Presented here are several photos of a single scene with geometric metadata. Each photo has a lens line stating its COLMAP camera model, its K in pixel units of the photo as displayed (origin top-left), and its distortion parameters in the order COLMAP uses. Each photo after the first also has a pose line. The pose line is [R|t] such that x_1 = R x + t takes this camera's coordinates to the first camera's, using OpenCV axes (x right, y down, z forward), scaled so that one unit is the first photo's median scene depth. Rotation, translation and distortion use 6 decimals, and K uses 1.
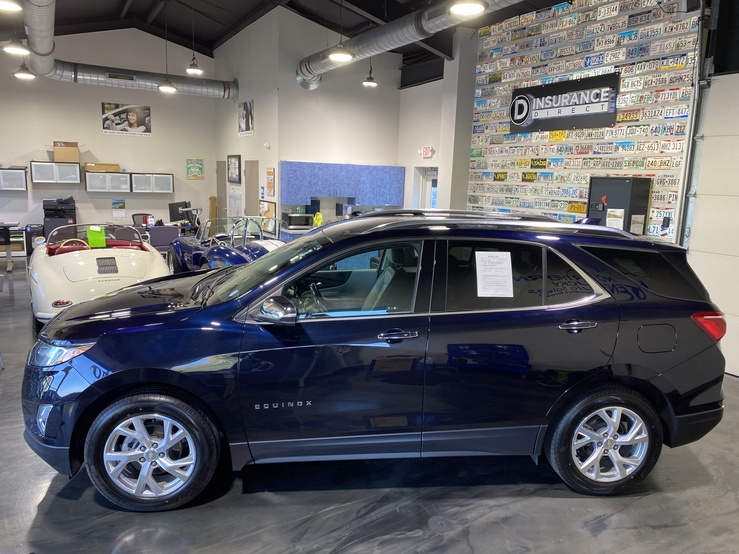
lens RADIAL K [[567.6, 0, 370.0], [0, 567.6, 273.7], [0, 0, 1]] dist [0.028071, -0.013144]
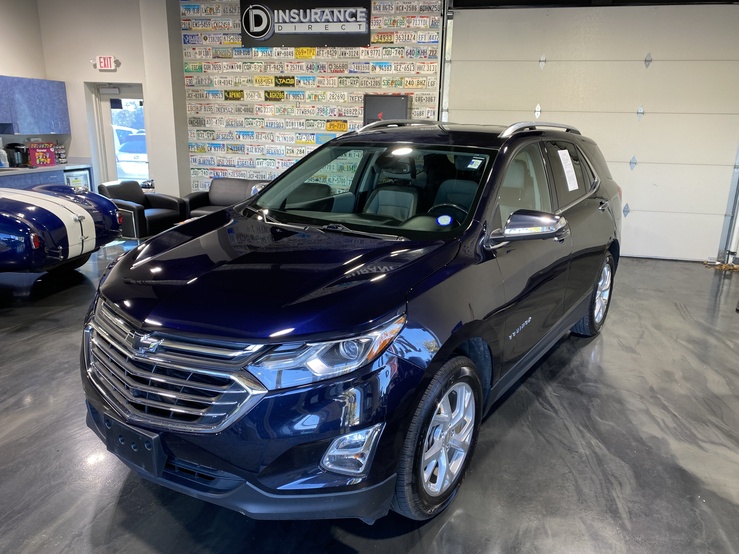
lens RADIAL K [[567.6, 0, 371.5], [0, 567.6, 278.0], [0, 0, 1]] dist [0.028071, -0.013144]
pose [[0.664304, -0.214740, 0.715952, -0.351050], [0.126724, 0.976333, 0.175255, -0.014858], [-0.736642, -0.025694, 0.675795, 0.203247]]
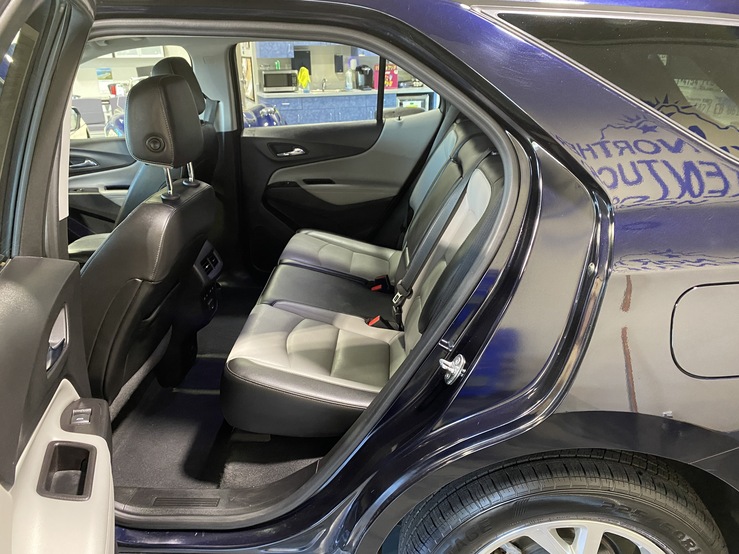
lens RADIAL K [[567.6, 0, 371.2], [0, 567.6, 271.0], [0, 0, 1]] dist [0.028071, -0.013144]
pose [[0.986434, 0.008085, -0.163956, 0.162058], [0.025103, 0.979610, 0.199336, 0.010794], [0.162225, -0.200748, 0.966118, 0.305831]]
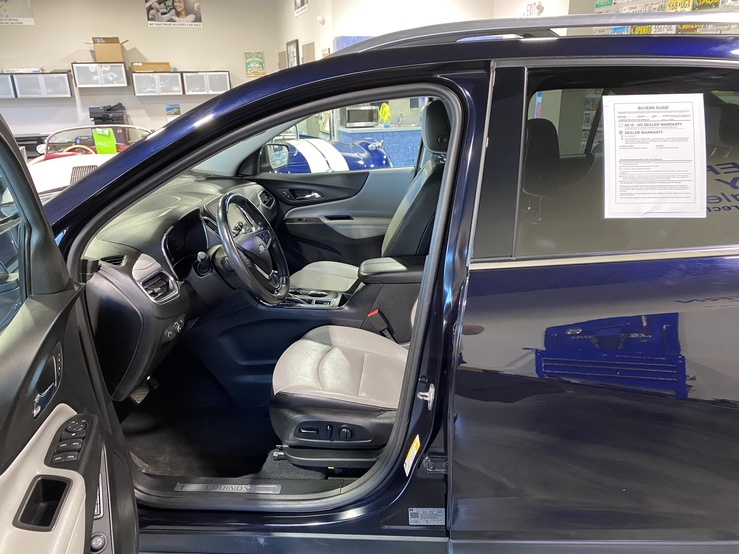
lens RADIAL K [[567.6, 0, 368.3], [0, 567.6, 274.5], [0, 0, 1]] dist [0.028071, -0.013144]
pose [[0.981986, 0.006055, -0.188855, 0.047331], [0.023030, 0.988200, 0.151430, 0.007319], [0.187544, -0.153052, 0.970259, 0.262770]]
